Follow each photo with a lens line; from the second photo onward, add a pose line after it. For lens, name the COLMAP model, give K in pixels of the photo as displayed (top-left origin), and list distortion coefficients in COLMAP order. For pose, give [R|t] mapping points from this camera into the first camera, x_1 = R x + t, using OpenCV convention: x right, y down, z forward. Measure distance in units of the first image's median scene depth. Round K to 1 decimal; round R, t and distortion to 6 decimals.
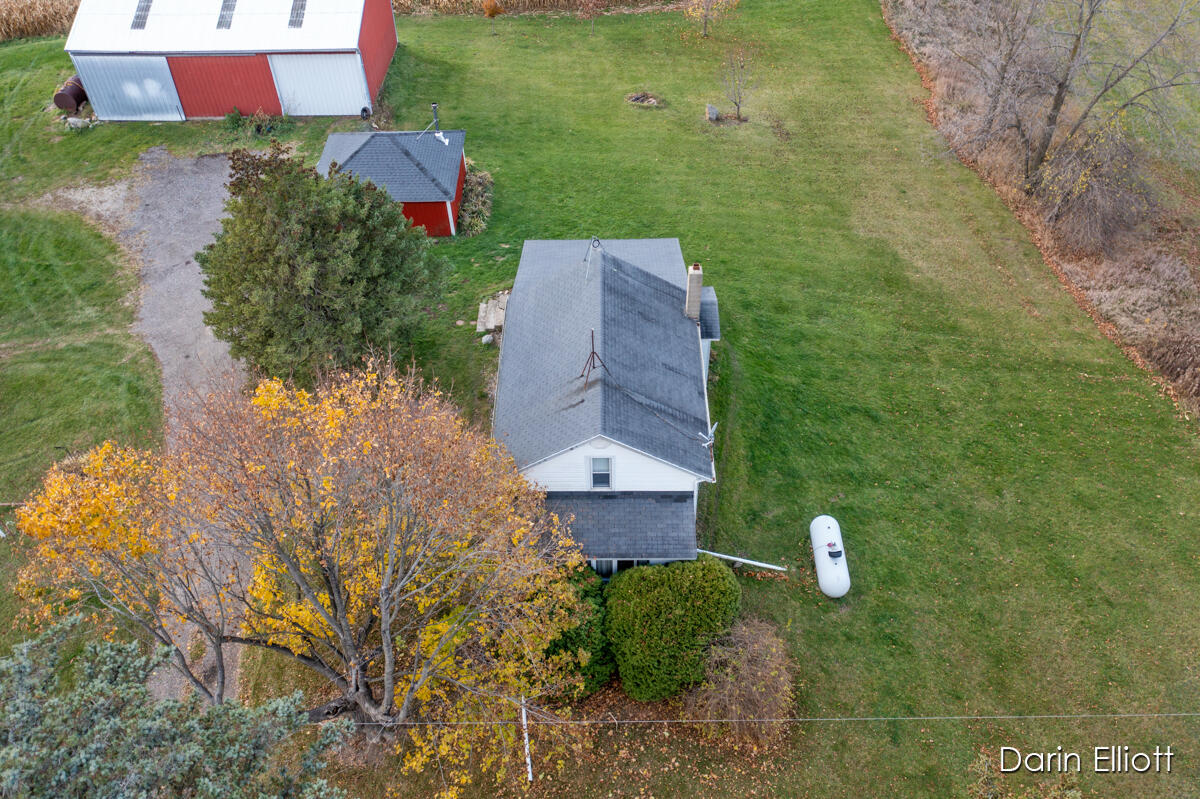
lens RADIAL K [[969.2, 0, 595.7], [0, 969.2, 398.6], [0, 0, 1]] dist [-0.004040, 0.007337]
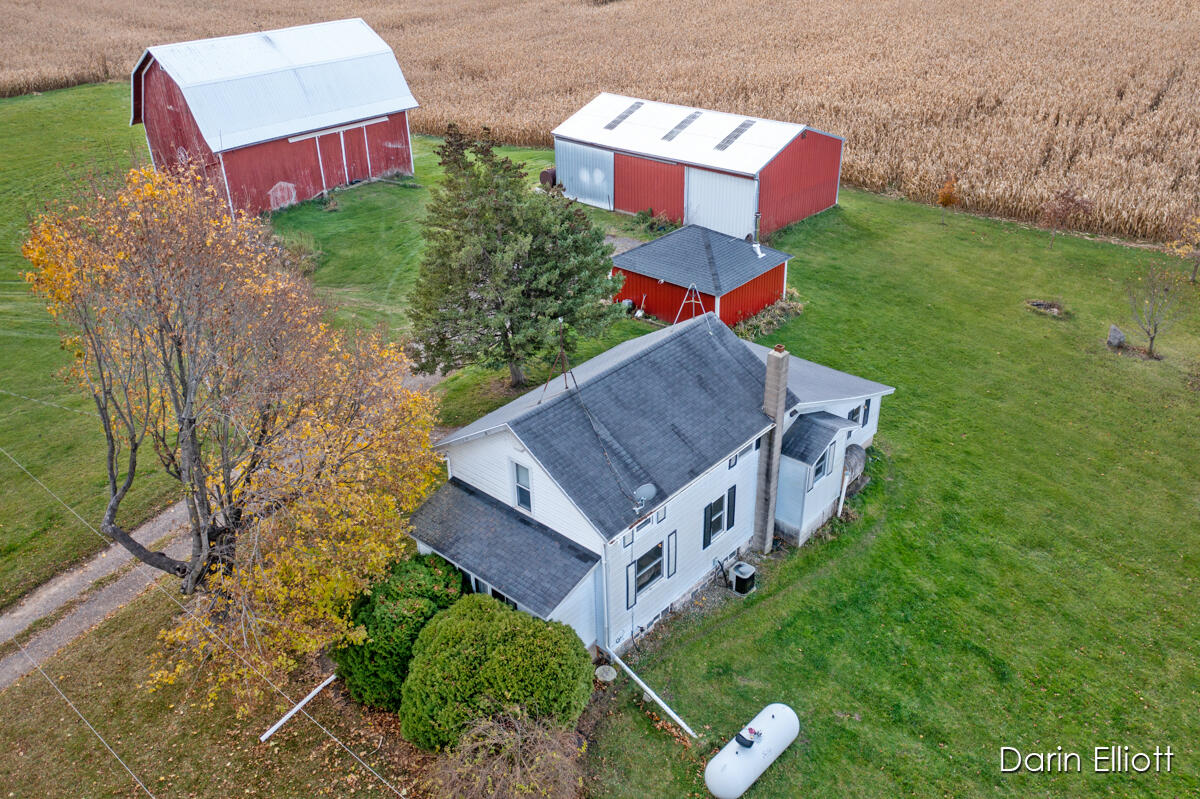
lens RADIAL K [[969.2, 0, 595.7], [0, 969.2, 398.6], [0, 0, 1]] dist [-0.004040, 0.007337]
pose [[0.745539, 0.315507, -0.587050, 0.379393], [-0.460455, 0.880658, -0.111460, 0.051419], [0.481824, 0.353407, 0.801841, 0.216051]]
